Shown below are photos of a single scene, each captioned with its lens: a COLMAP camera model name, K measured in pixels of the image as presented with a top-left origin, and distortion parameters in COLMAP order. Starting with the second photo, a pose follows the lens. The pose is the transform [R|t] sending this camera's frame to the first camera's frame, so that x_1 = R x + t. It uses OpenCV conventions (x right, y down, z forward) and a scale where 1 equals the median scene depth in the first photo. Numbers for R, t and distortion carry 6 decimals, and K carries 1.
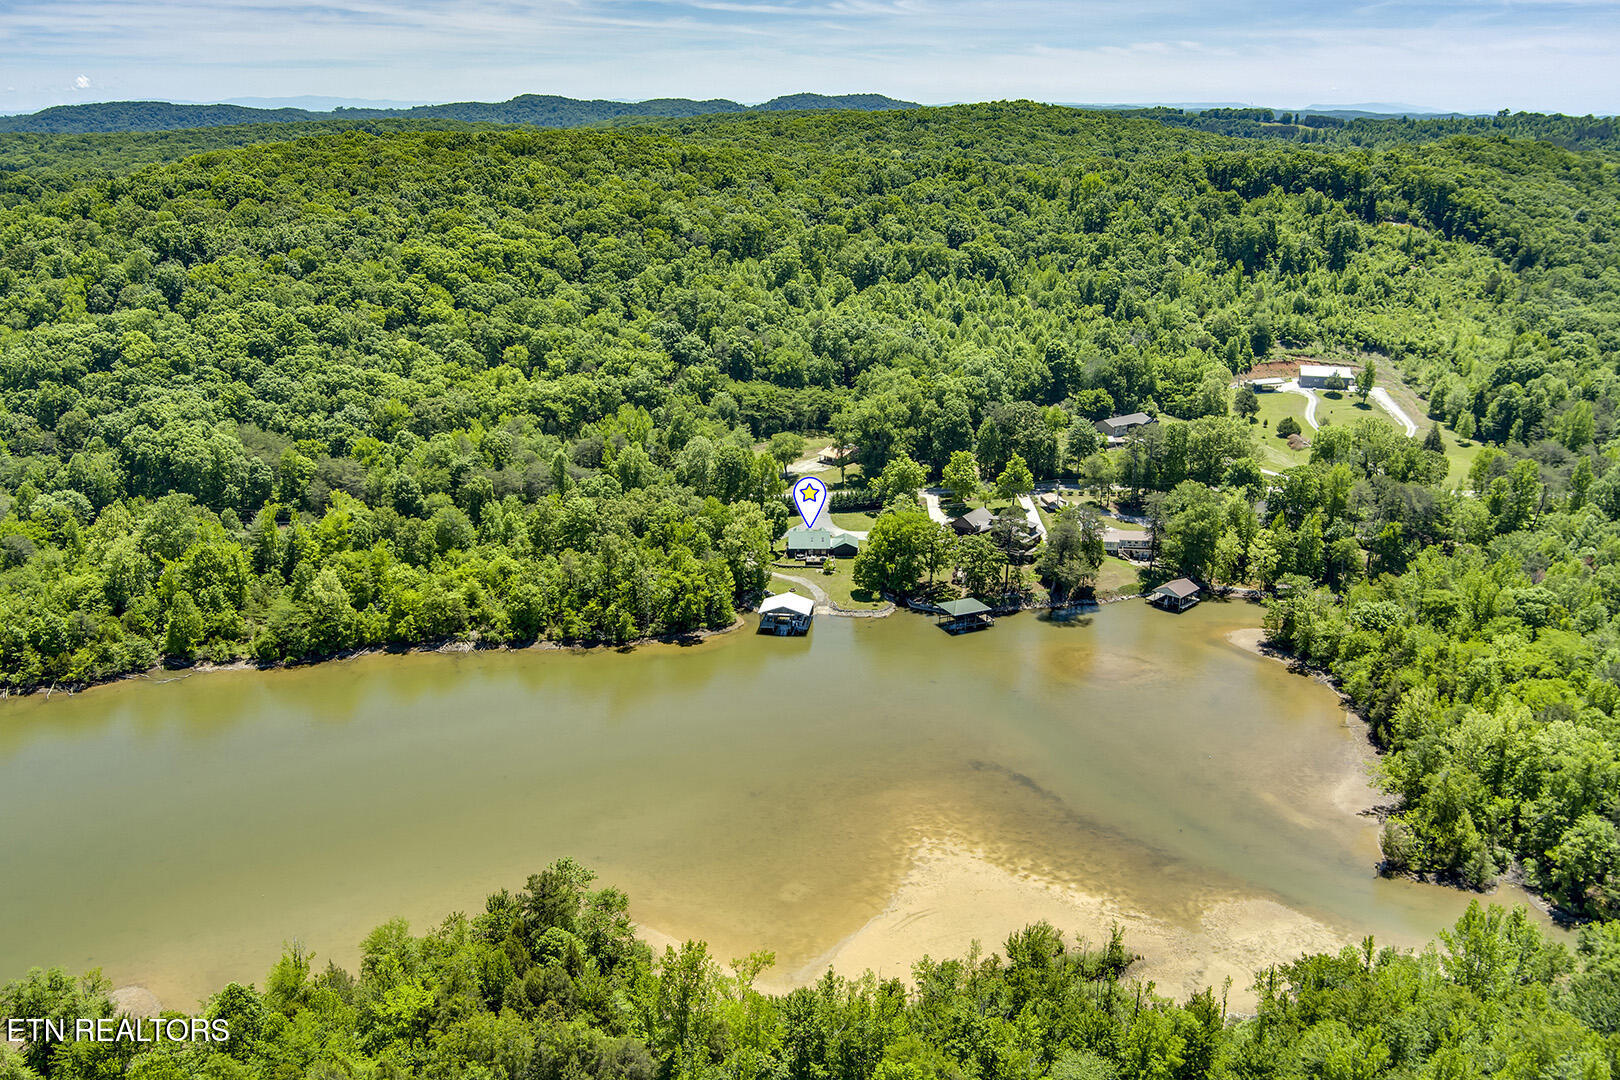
lens RADIAL K [[1325.4, 0, 810.0], [0, 1325.4, 540.0], [0, 0, 1]] dist [-0.077648, 0.012641]
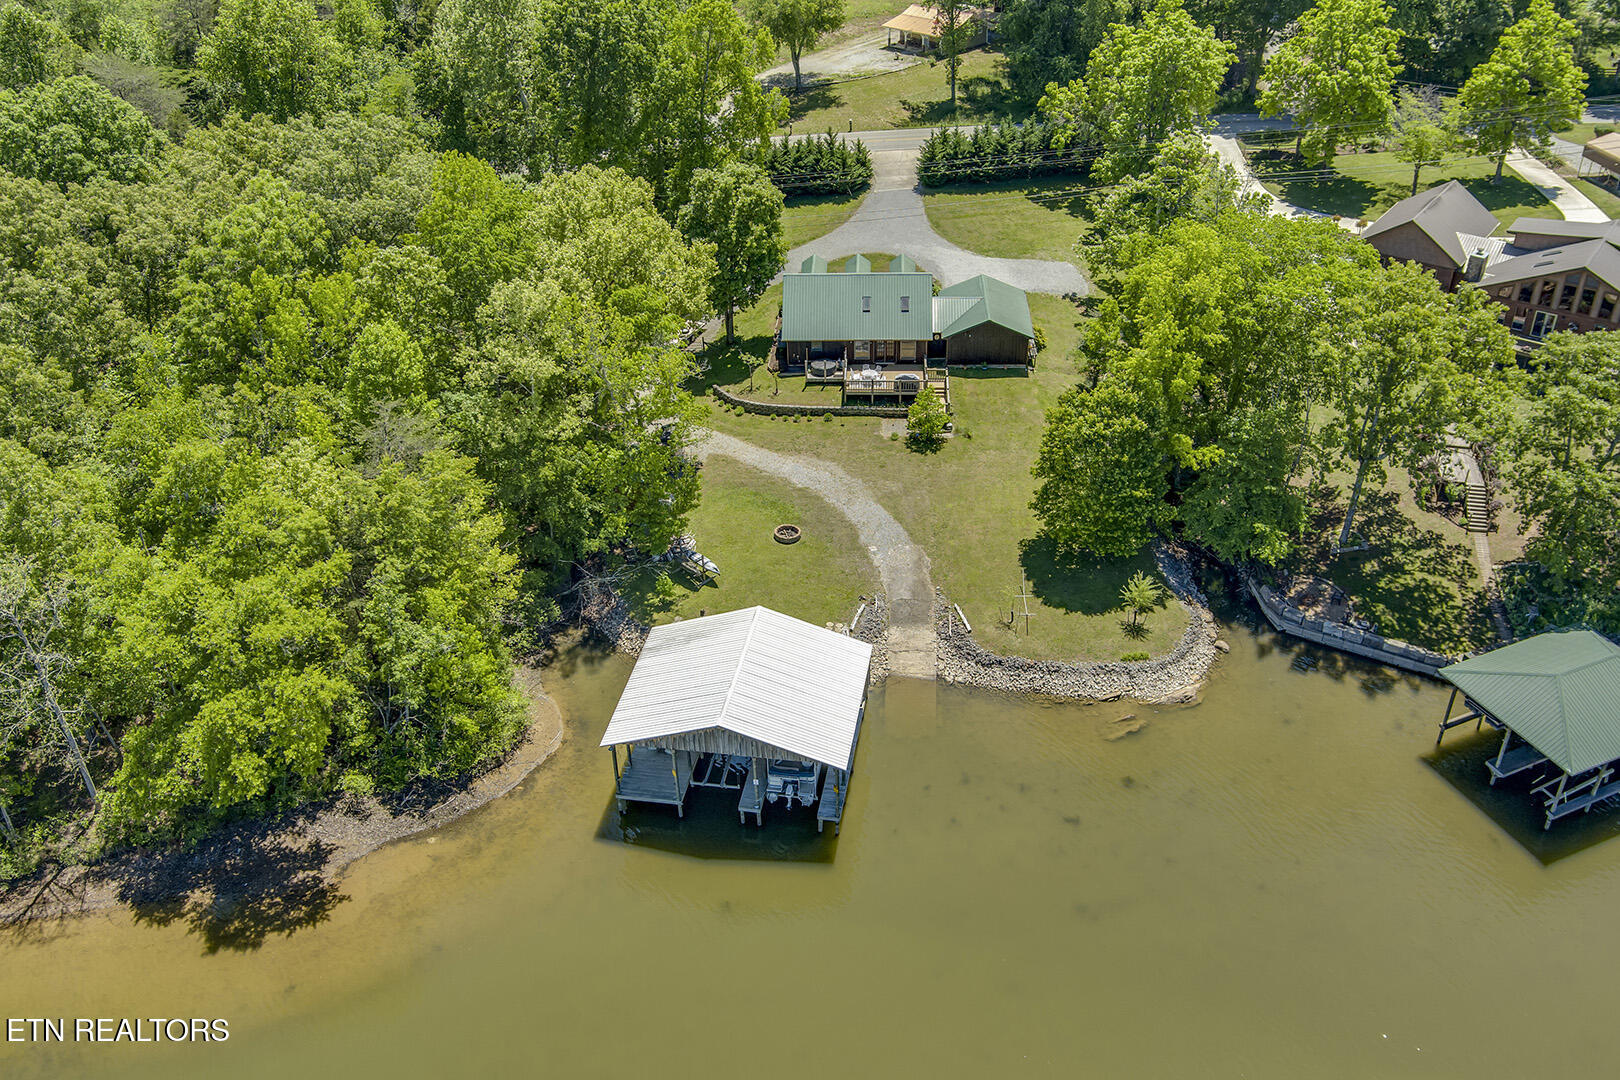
lens RADIAL K [[1325.4, 0, 810.0], [0, 1325.4, 540.0], [0, 0, 1]] dist [-0.077648, 0.012641]
pose [[0.999140, 0.003849, -0.041288, 0.001282], [0.007171, 0.964645, 0.263456, -0.026236], [0.040842, -0.263526, 0.963787, 0.725362]]
